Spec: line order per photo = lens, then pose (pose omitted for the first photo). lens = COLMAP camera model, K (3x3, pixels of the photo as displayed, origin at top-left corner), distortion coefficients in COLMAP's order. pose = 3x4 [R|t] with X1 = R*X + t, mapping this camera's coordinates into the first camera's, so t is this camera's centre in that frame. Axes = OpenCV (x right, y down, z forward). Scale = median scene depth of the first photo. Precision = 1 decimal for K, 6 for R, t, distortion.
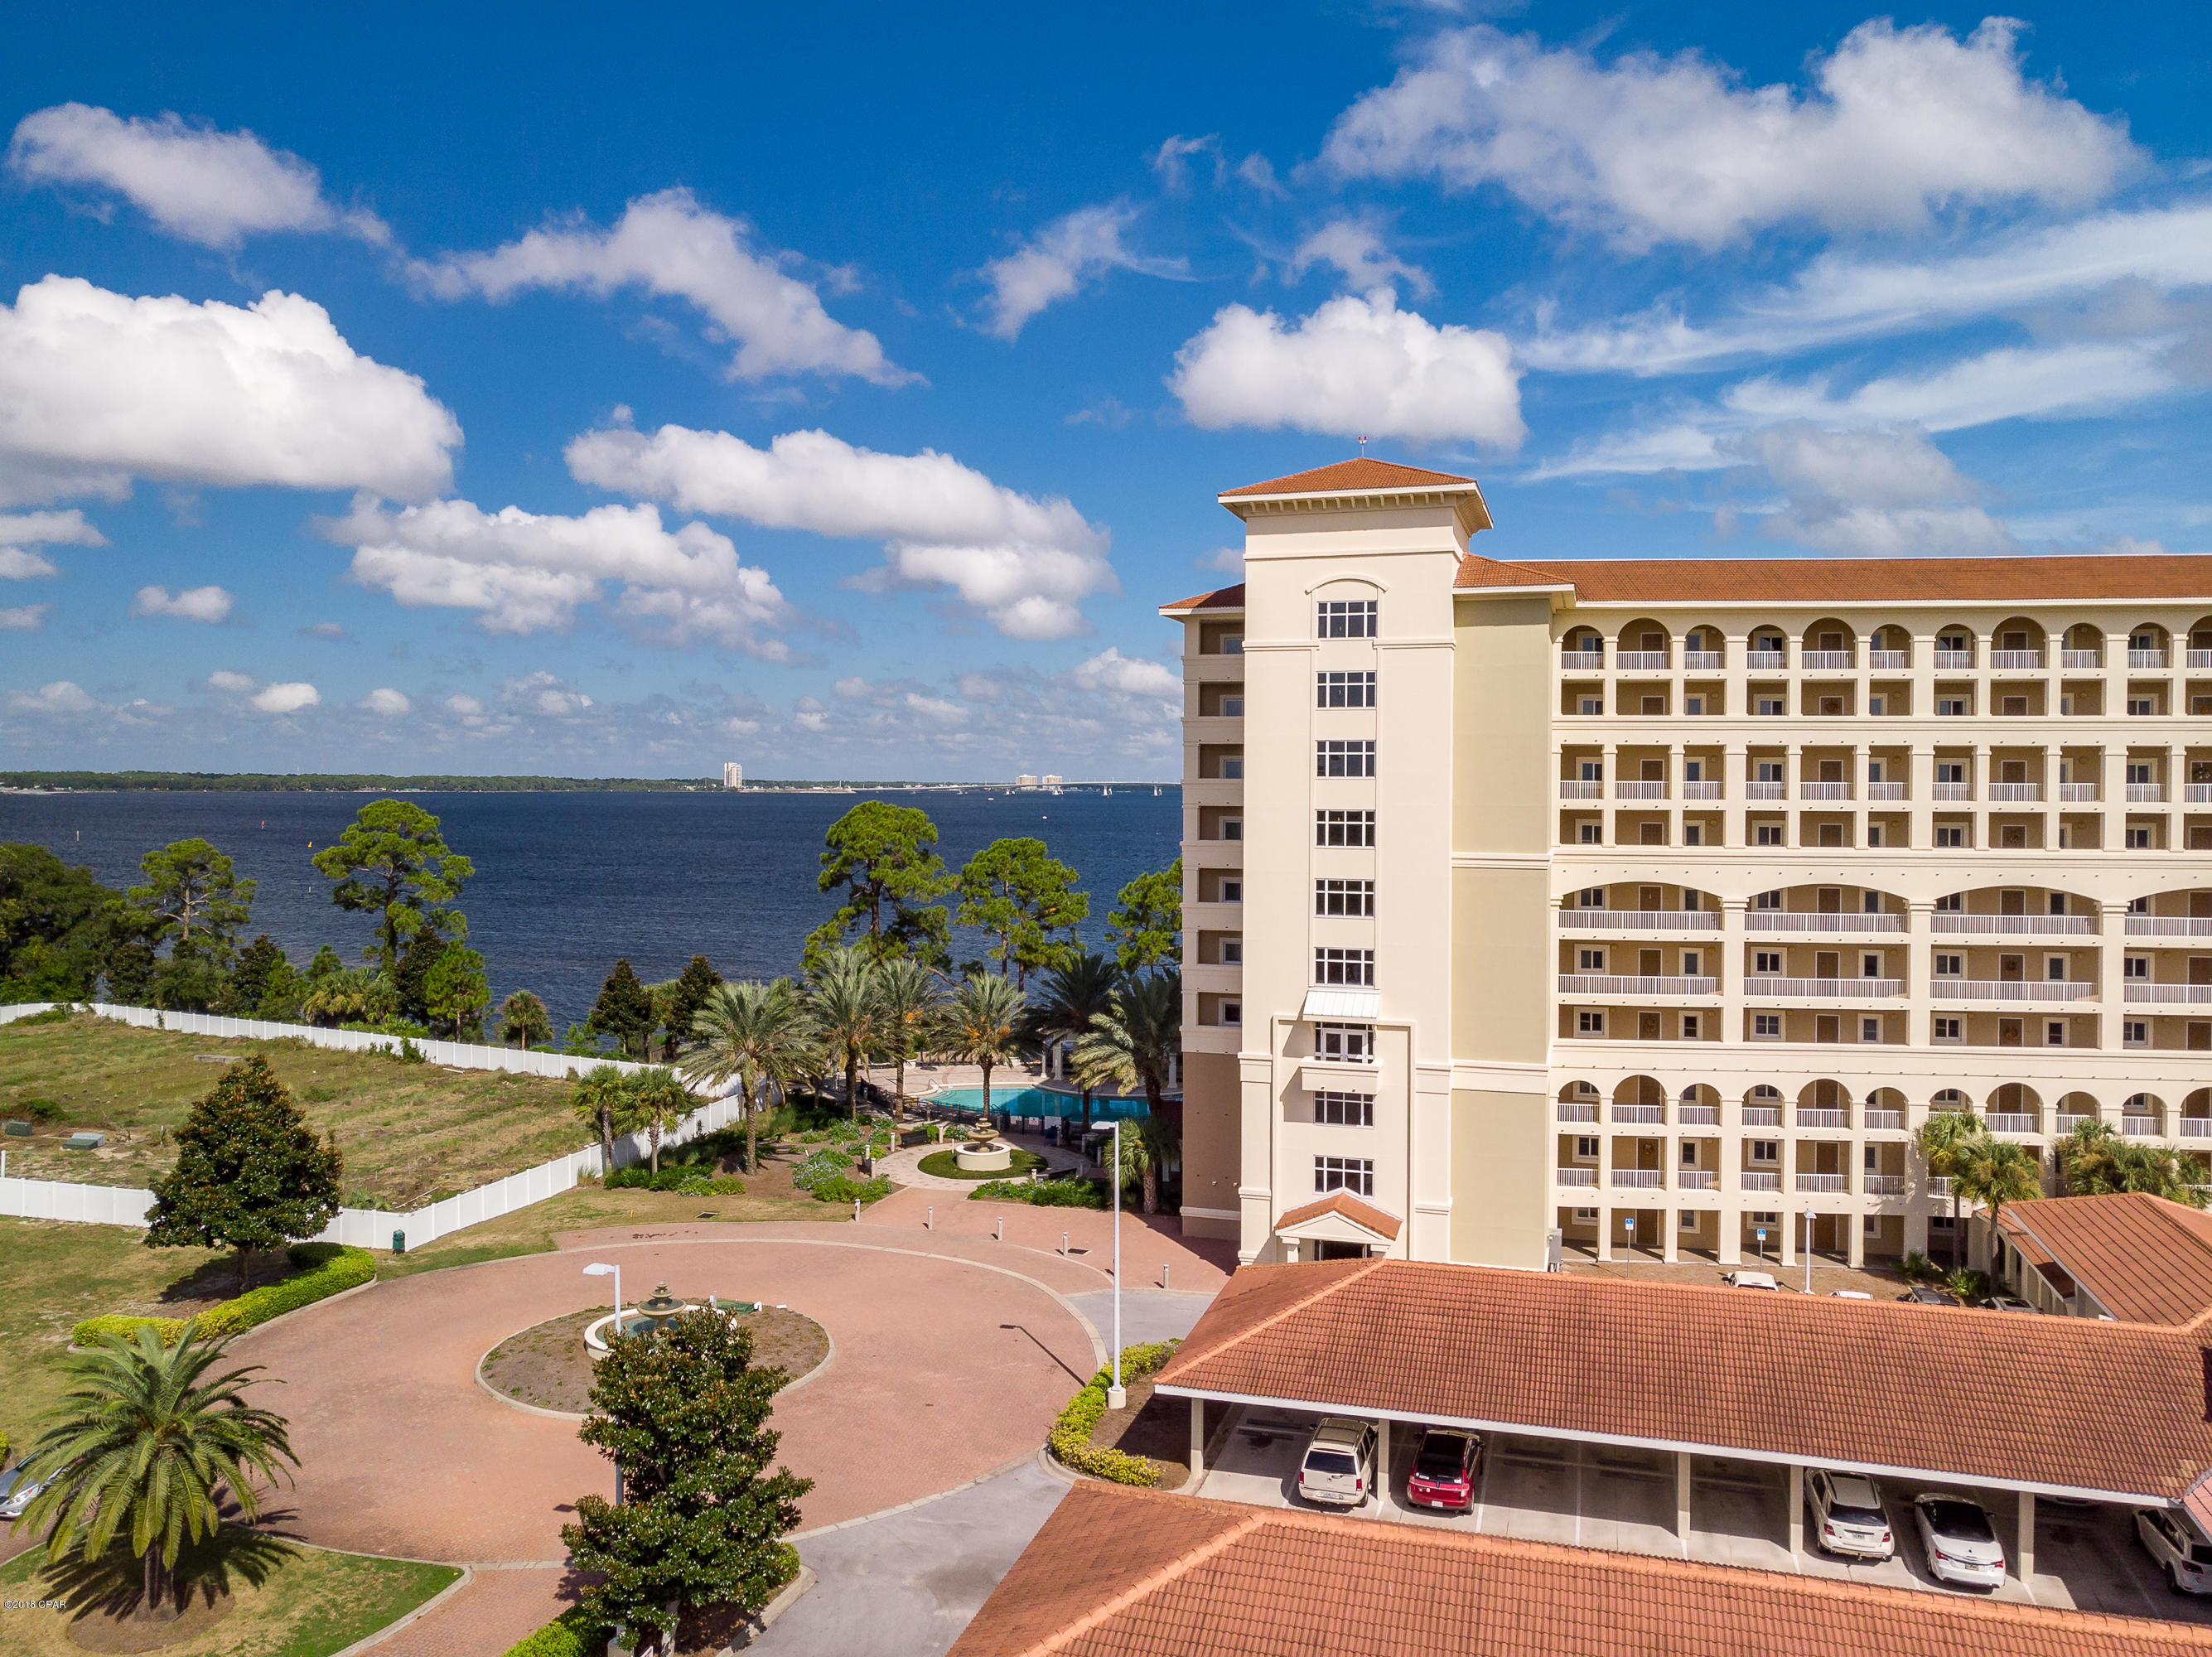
lens RADIAL K [[1660.7, 0, 1096.9], [0, 1660.7, 754.8], [0, 0, 1]] dist [-0.010870, 0.001422]
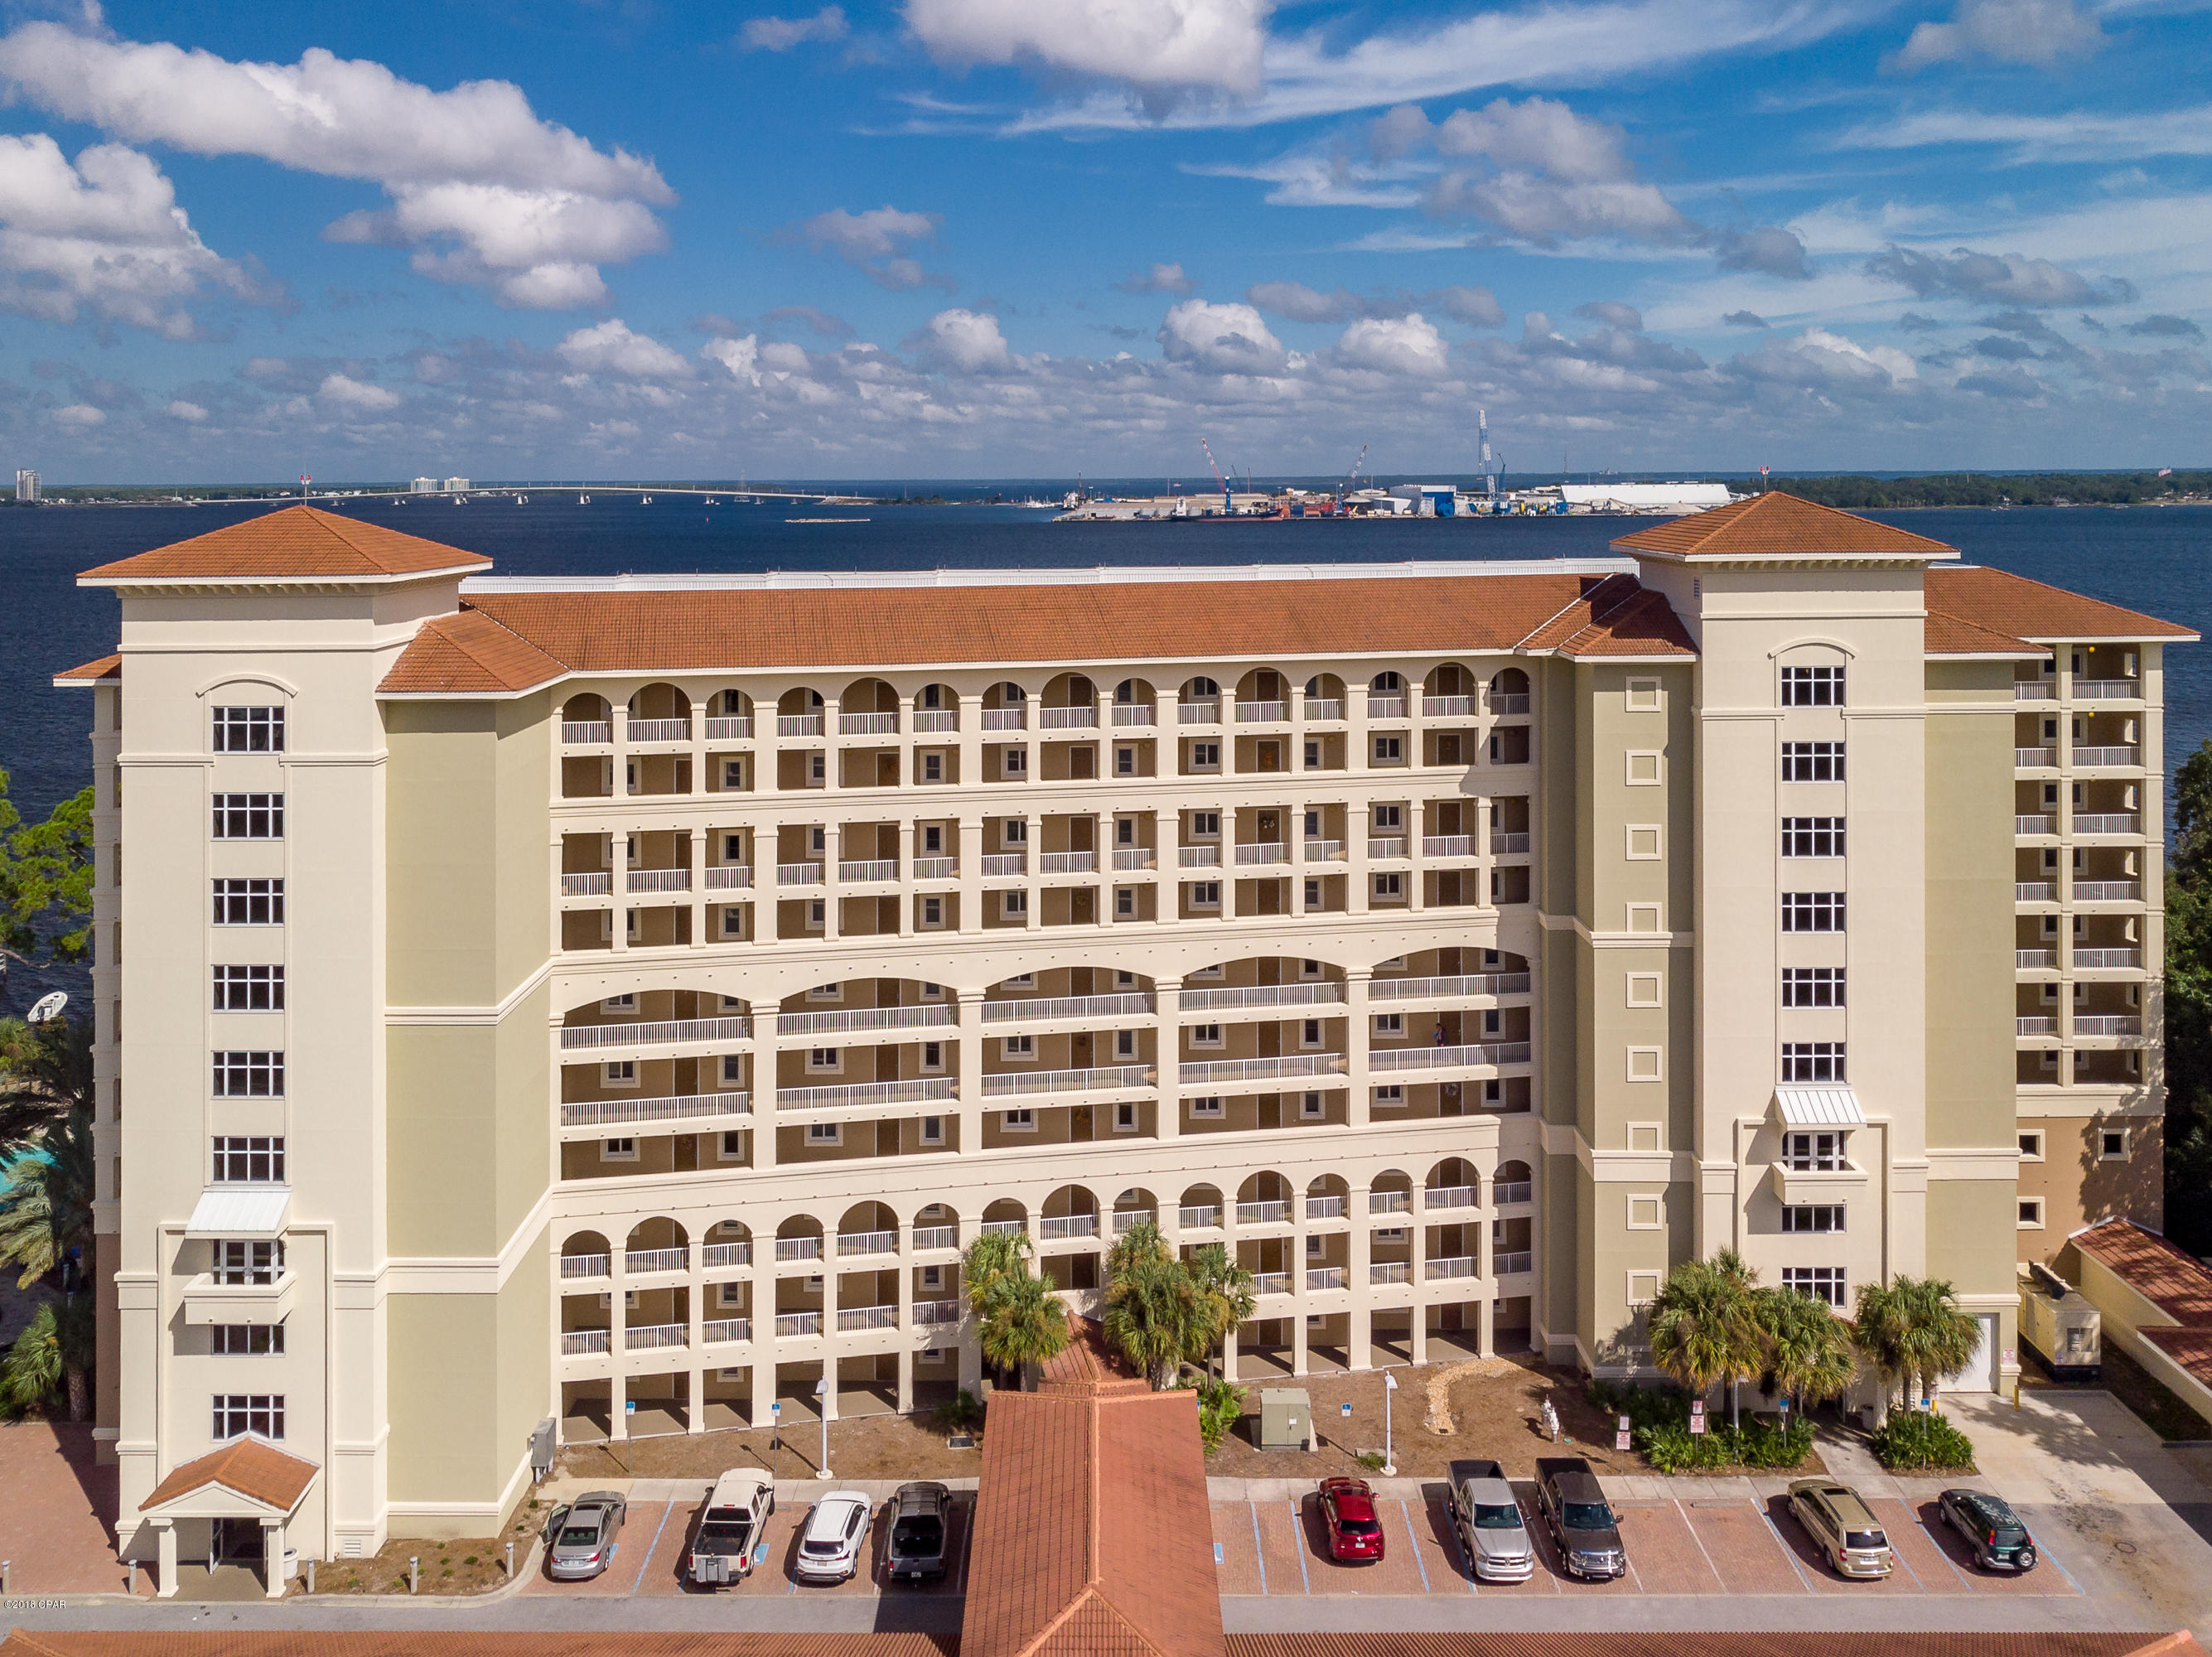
lens RADIAL K [[1910.0, 0, 1054.1], [0, 1910.0, 451.8], [0, 0, 1]] dist [-0.003079, -0.003877]
pose [[0.963125, -0.011801, 0.268796, 0.265249], [0.009950, 0.999916, 0.008249, -0.208359], [-0.268870, -0.005270, 0.963162, -0.001115]]
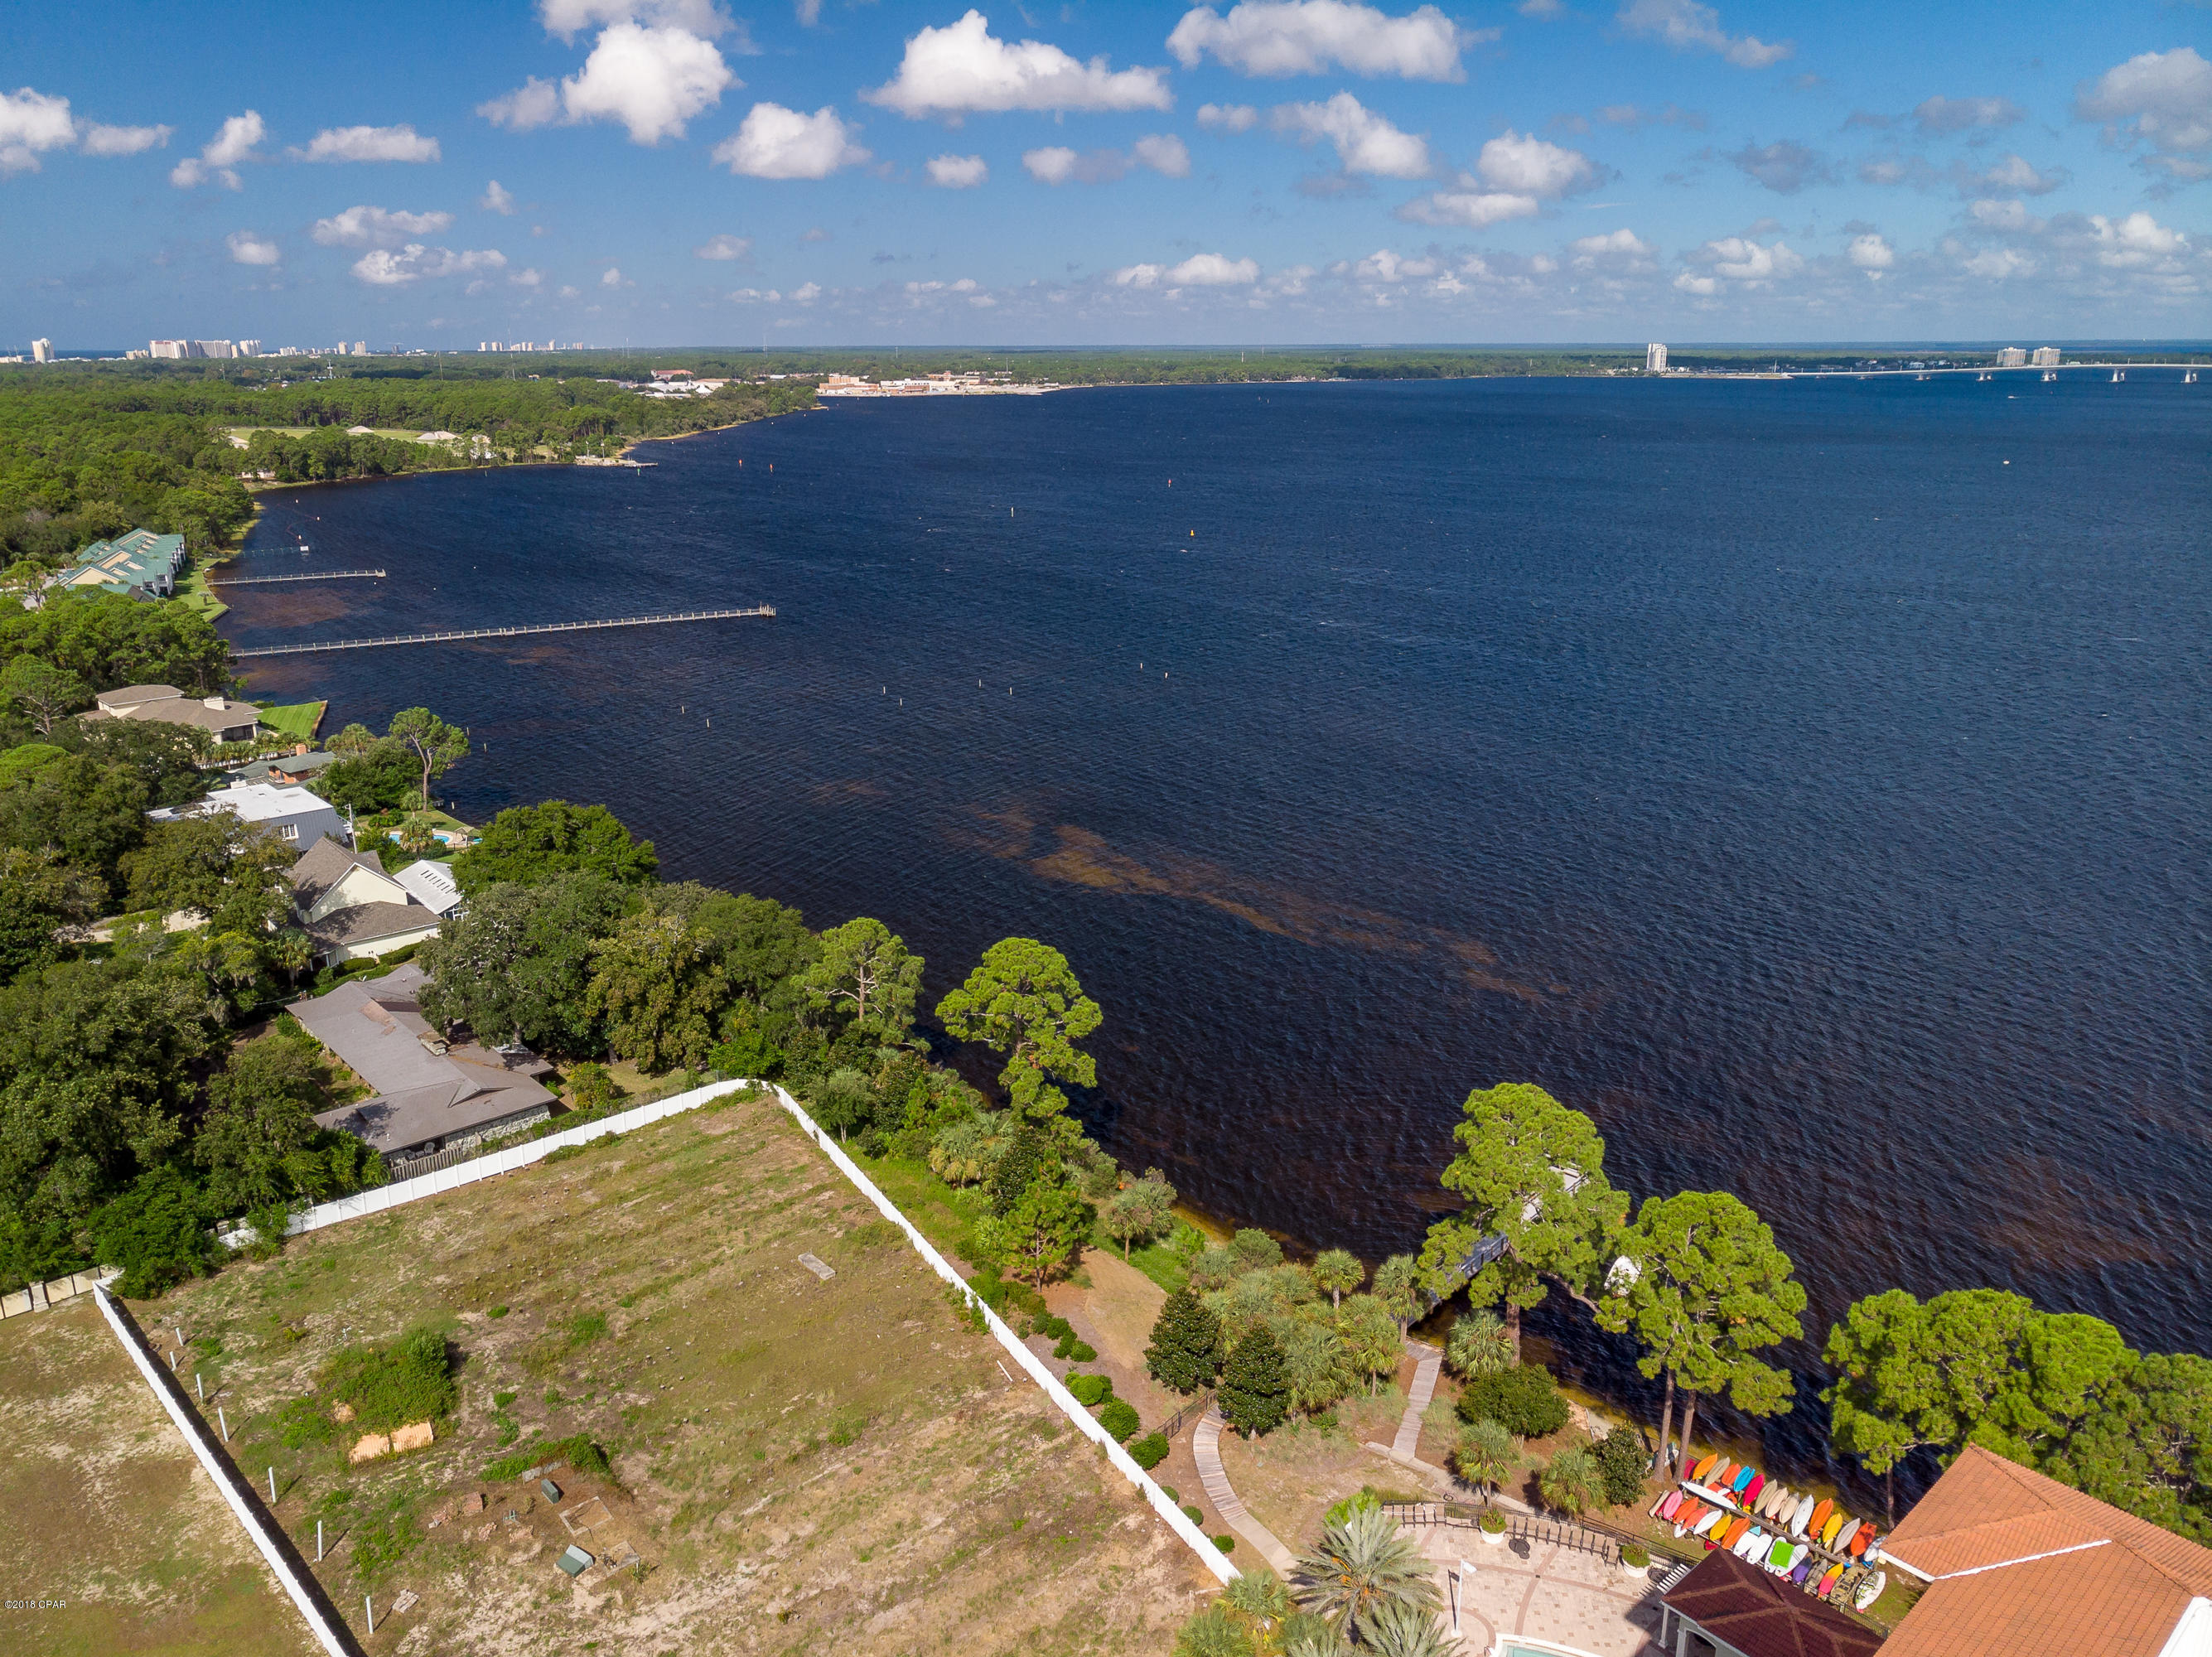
lens RADIAL K [[1613.2, 0, 1099.2], [0, 1613.2, 823.1], [0, 0, 1]] dist [-0.017288, 0.024863]
pose [[0.855739, 0.139651, -0.498204, 0.098954], [0.019859, 0.953312, 0.301333, -0.609283], [0.517026, -0.267756, 0.813014, 0.634819]]
